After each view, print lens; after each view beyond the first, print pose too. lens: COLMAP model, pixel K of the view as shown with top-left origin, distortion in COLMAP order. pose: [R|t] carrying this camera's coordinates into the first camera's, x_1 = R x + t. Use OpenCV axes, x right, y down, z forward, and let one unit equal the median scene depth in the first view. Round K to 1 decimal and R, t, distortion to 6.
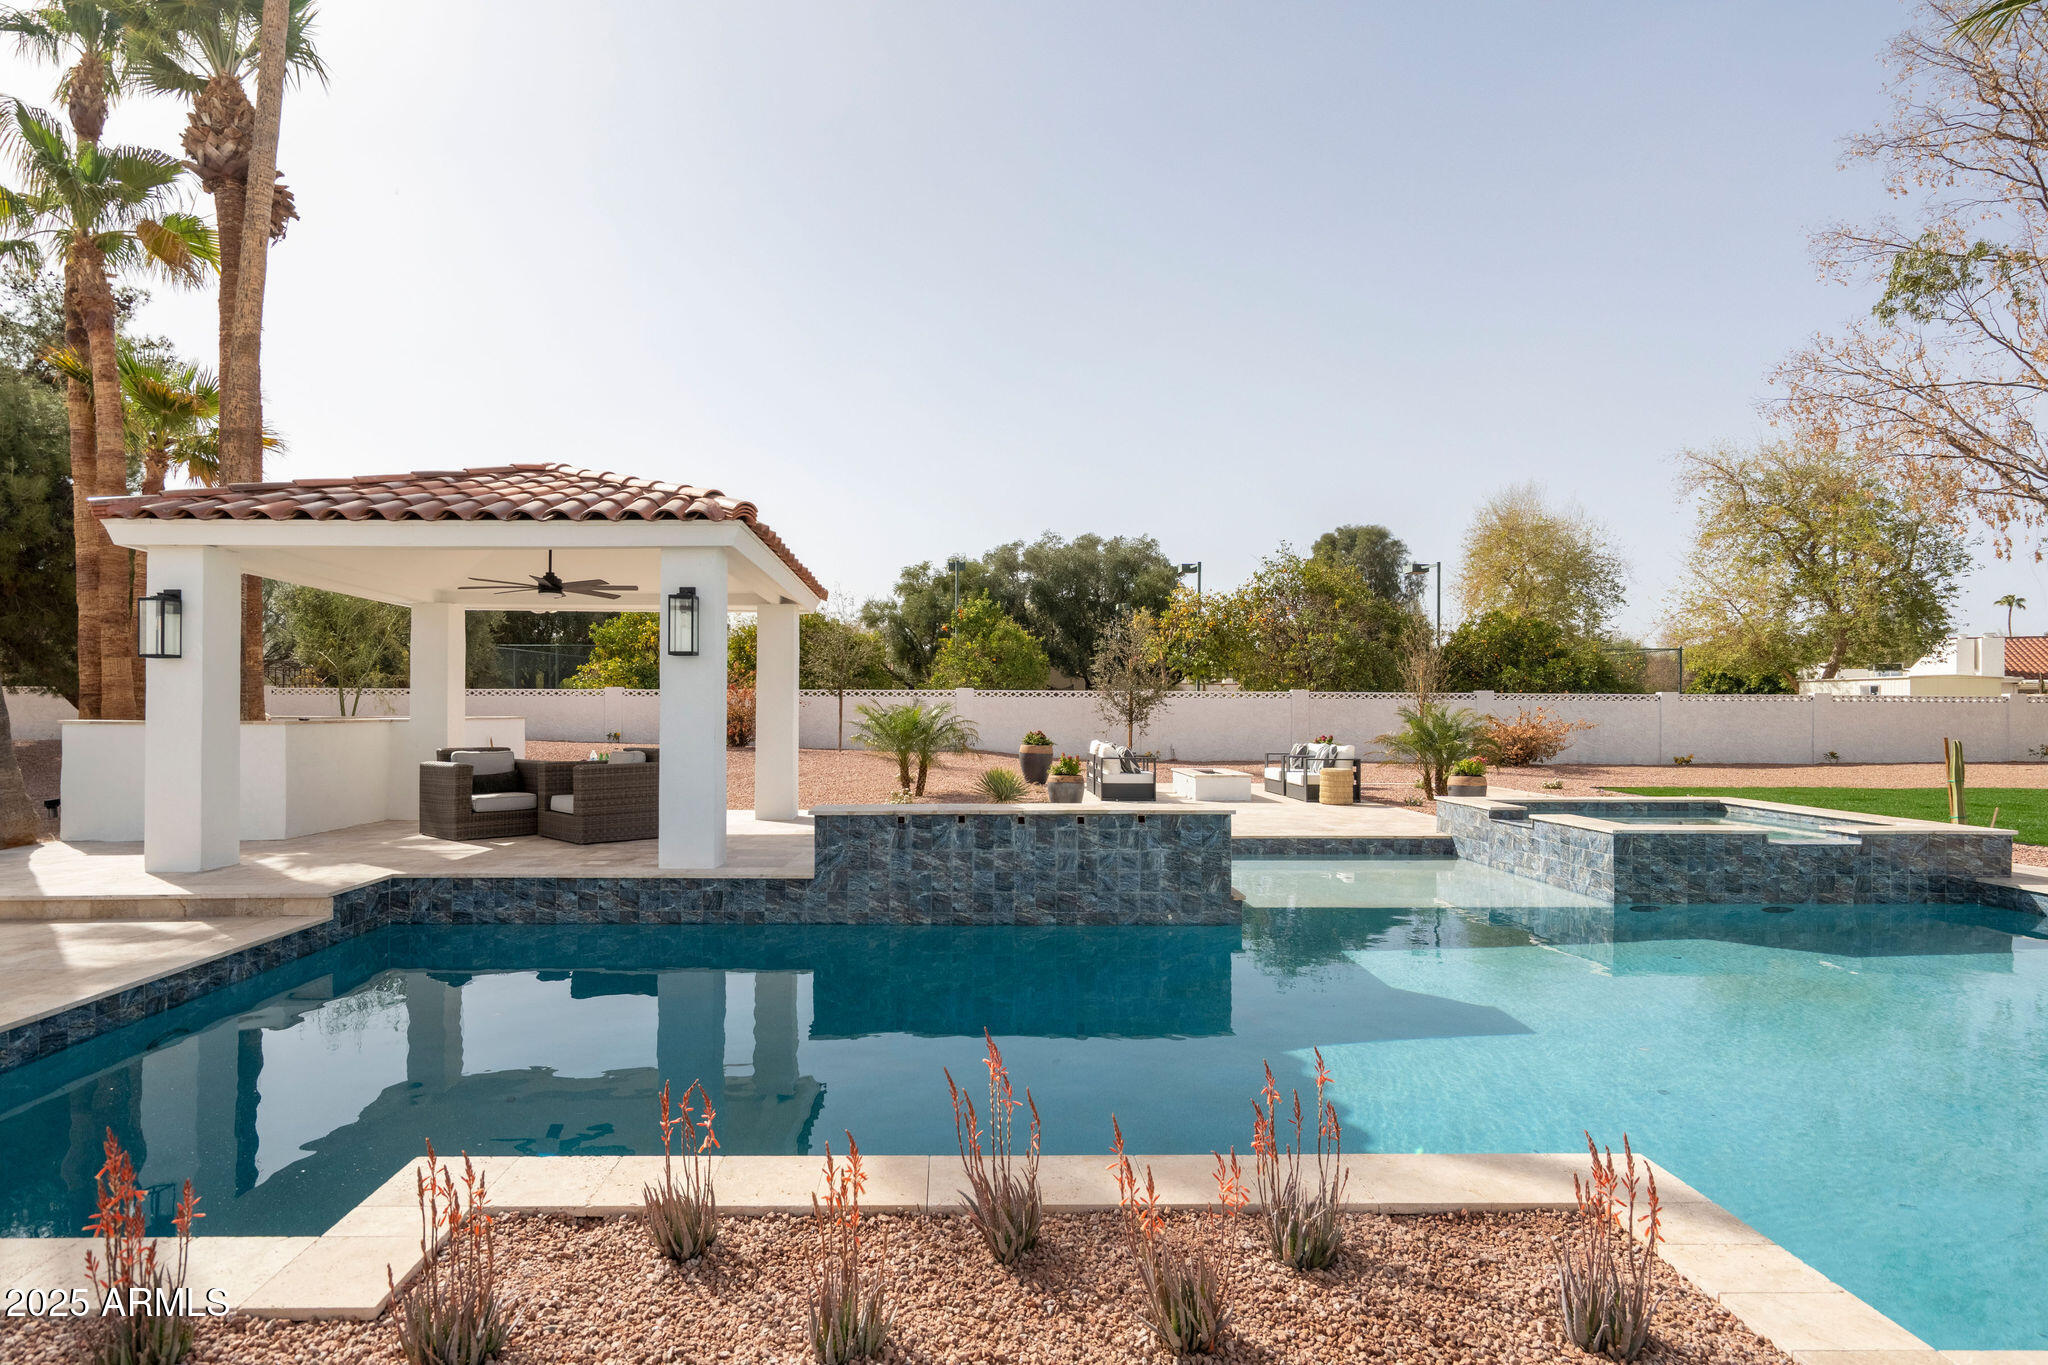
lens RADIAL K [[1029.0, 0, 968.2], [0, 1029.0, 712.9], [0, 0, 1]] dist [0.002221, -0.001337]
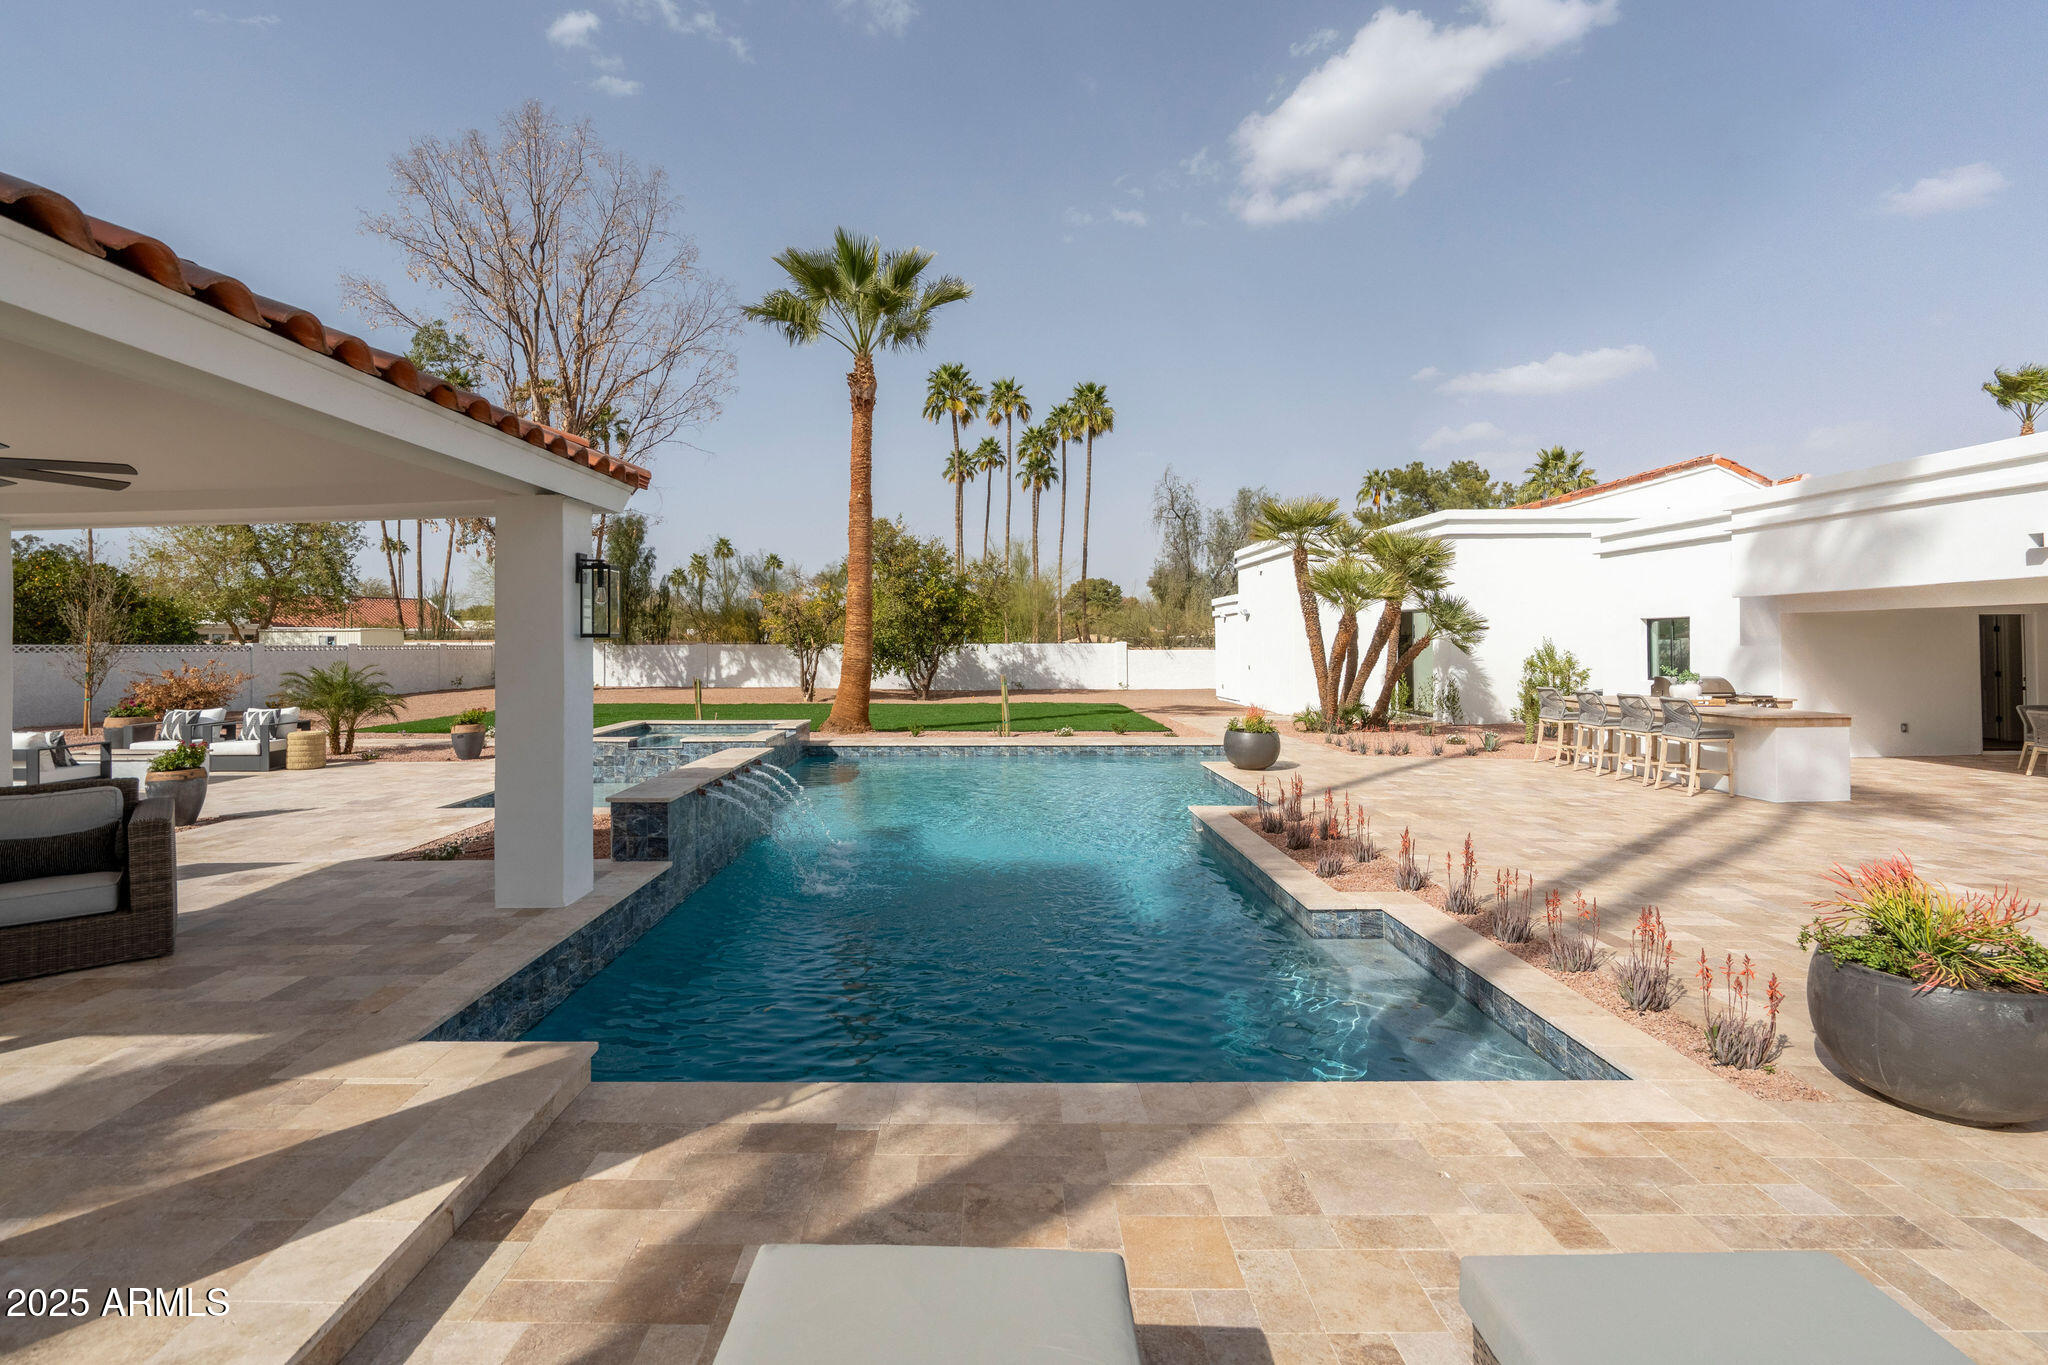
lens RADIAL K [[928.1, 0, 982.8], [0, 928.1, 670.0], [0, 0, 1]] dist [-0.007767, 0.003161]
pose [[0.021407, -0.032274, 0.999250, -0.661839], [0.010483, 0.999431, 0.032055, -0.034246], [-0.999716, 0.009789, 0.021733, 0.435577]]
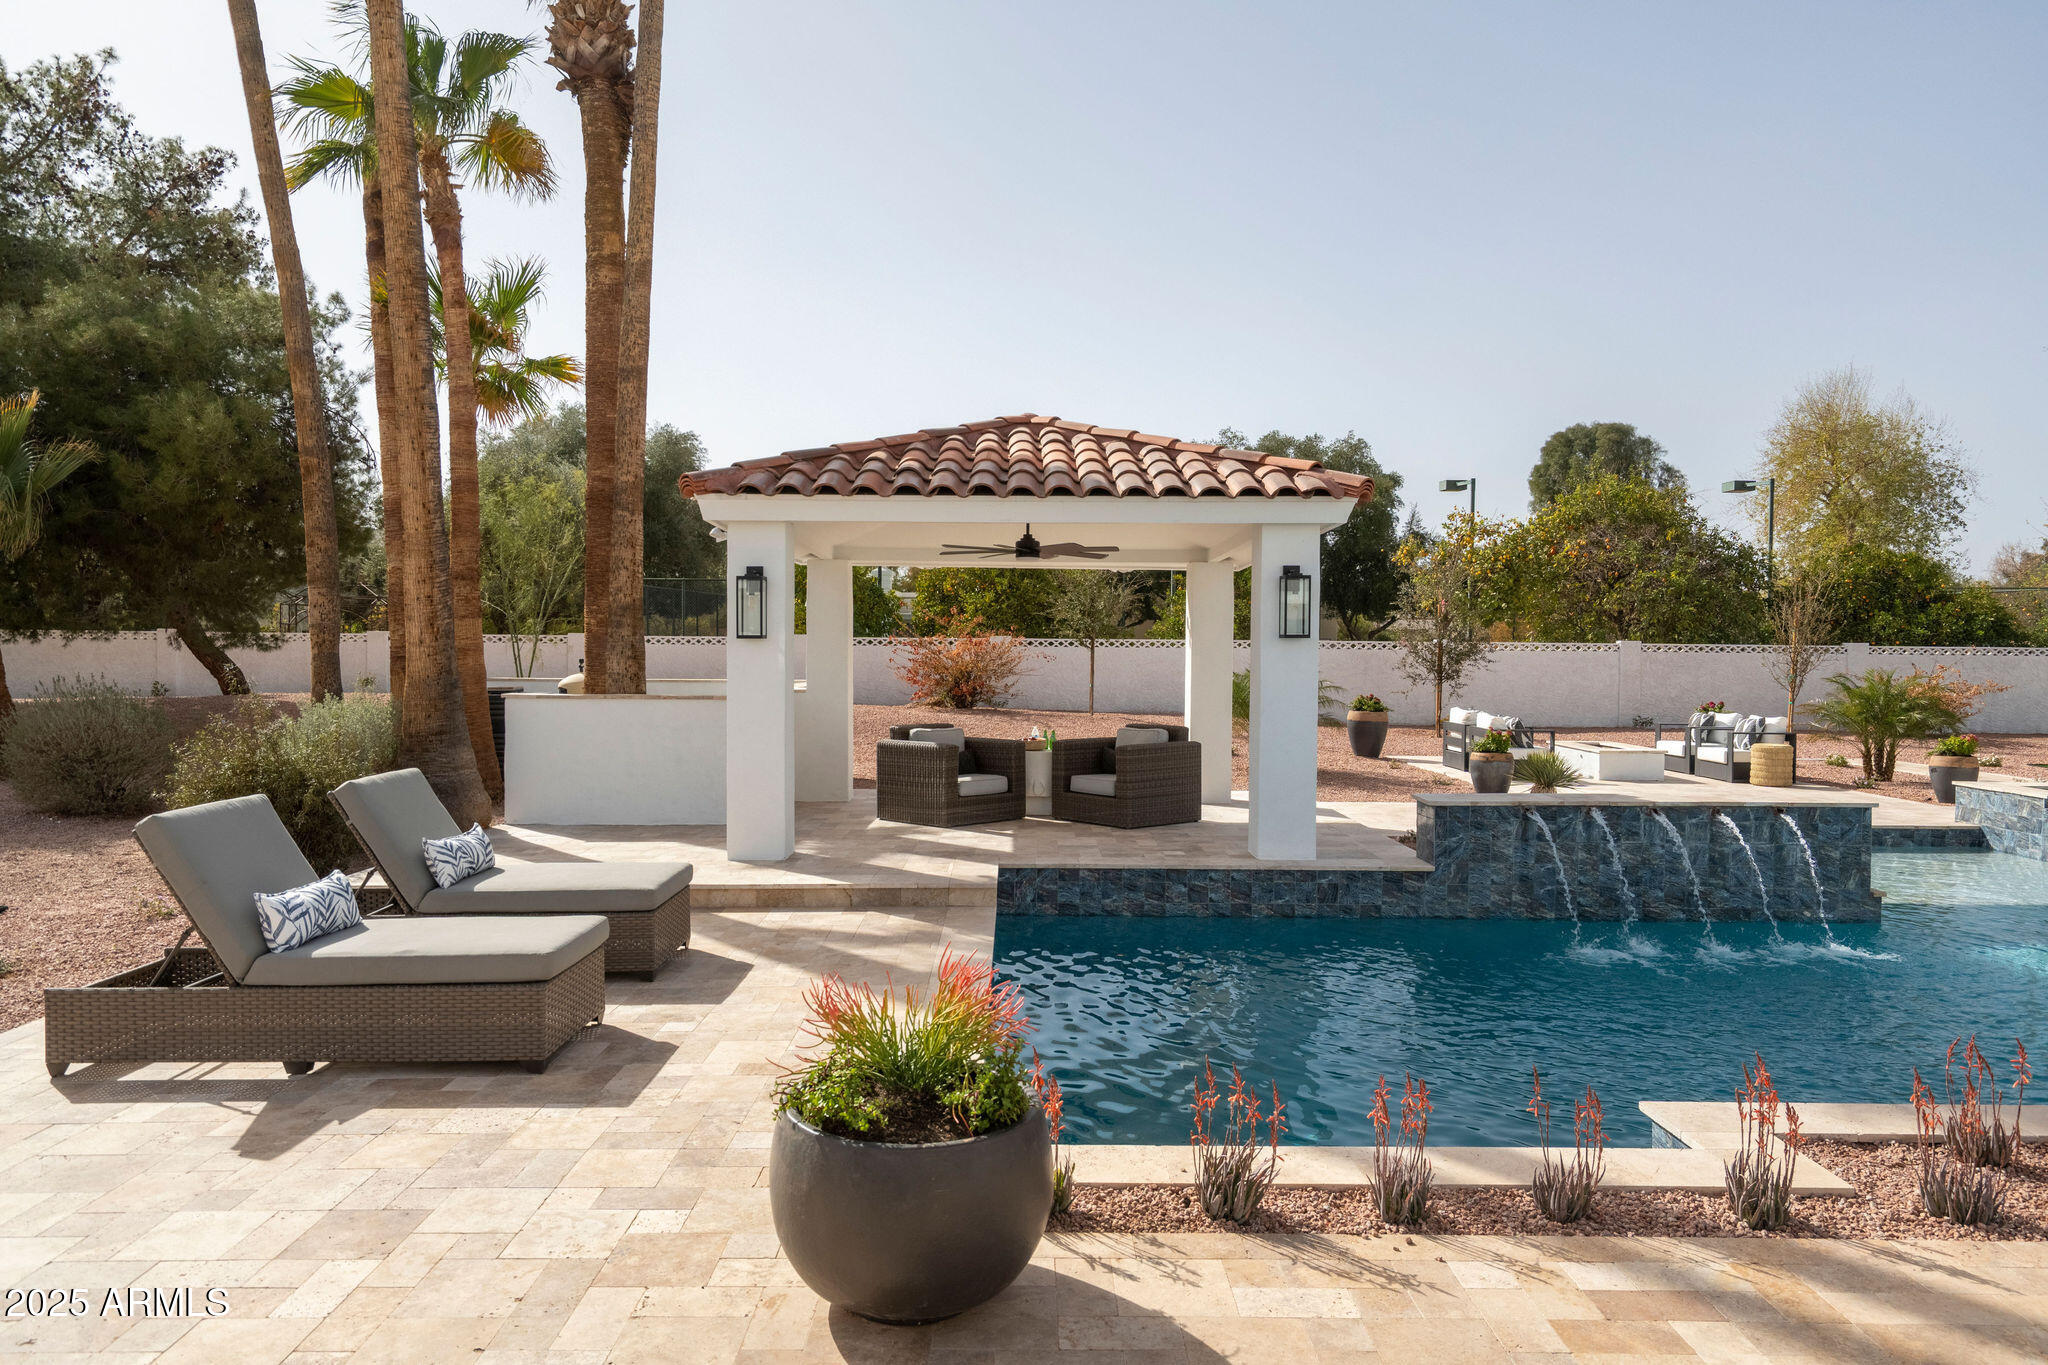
lens RADIAL K [[1340.5, 0, 1020.2], [0, 1340.5, 681.1], [0, 0, 1]] dist [0.011026, 0.000023]
pose [[0.999963, 0.004358, -0.007458, -0.338997], [-0.004188, 0.999737, 0.022539, -0.027630], [0.007554, -0.022507, 0.999718, -0.161304]]
